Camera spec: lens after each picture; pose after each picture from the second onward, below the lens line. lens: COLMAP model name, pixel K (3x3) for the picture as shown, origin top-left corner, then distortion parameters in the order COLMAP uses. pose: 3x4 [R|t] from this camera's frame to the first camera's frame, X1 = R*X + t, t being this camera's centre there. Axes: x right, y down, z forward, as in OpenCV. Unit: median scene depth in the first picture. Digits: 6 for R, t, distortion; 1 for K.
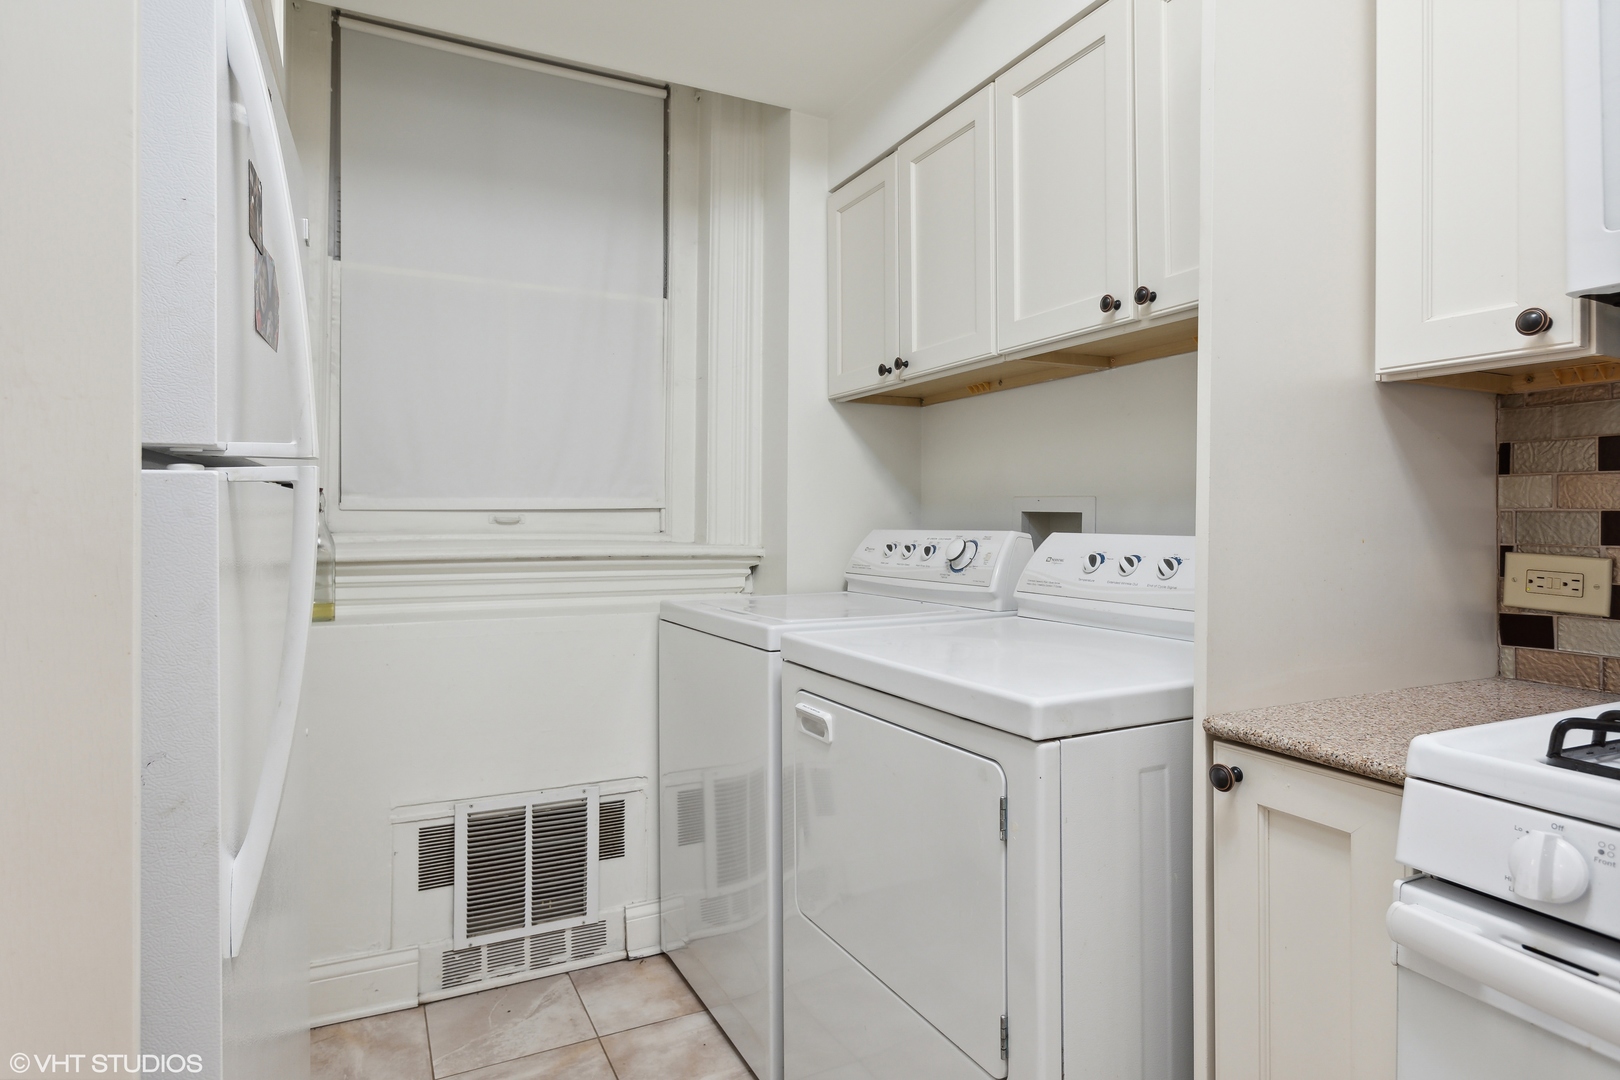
lens RADIAL K [[902.5, 0, 808.8], [0, 902.5, 529.2], [0, 0, 1]] dist [-0.000366, -0.000393]
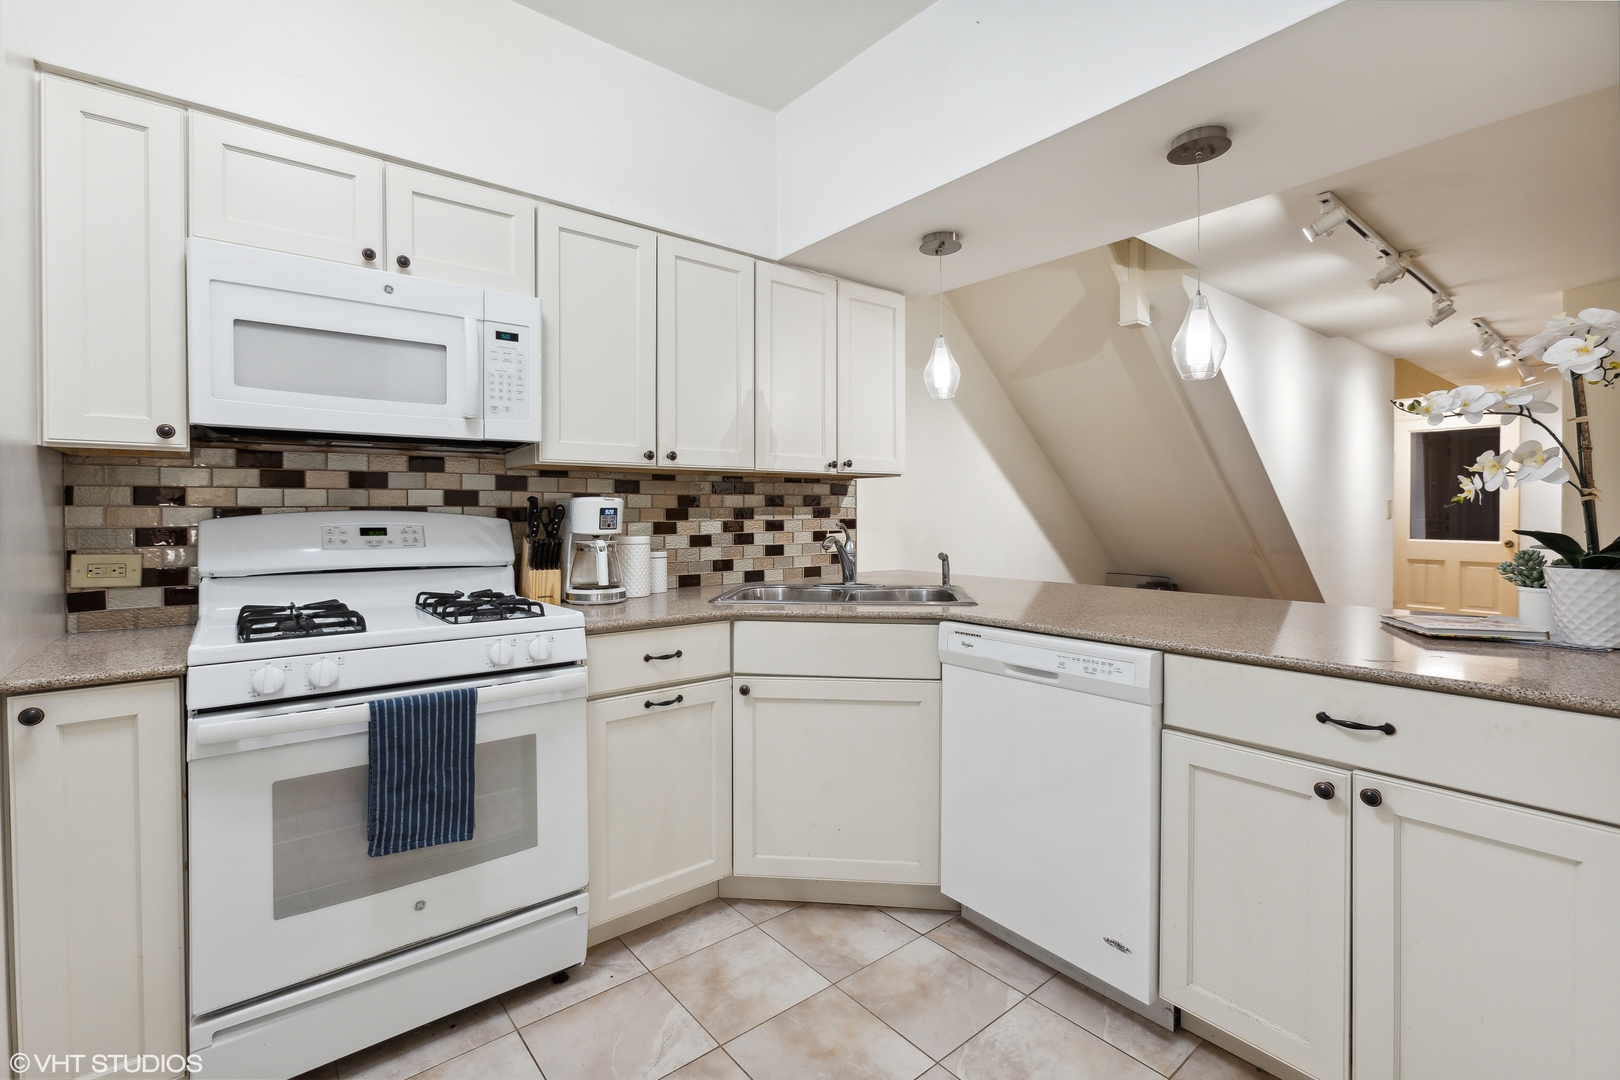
lens RADIAL K [[723.8, 0, 787.2], [0, 723.8, 508.1], [0, 0, 1]] dist [-0.015449, 0.005207]
pose [[-0.198962, 0.005522, 0.979992, -0.741623], [0.019472, 0.999809, -0.001680, -0.030211], [-0.979814, 0.018748, -0.199032, 0.012159]]
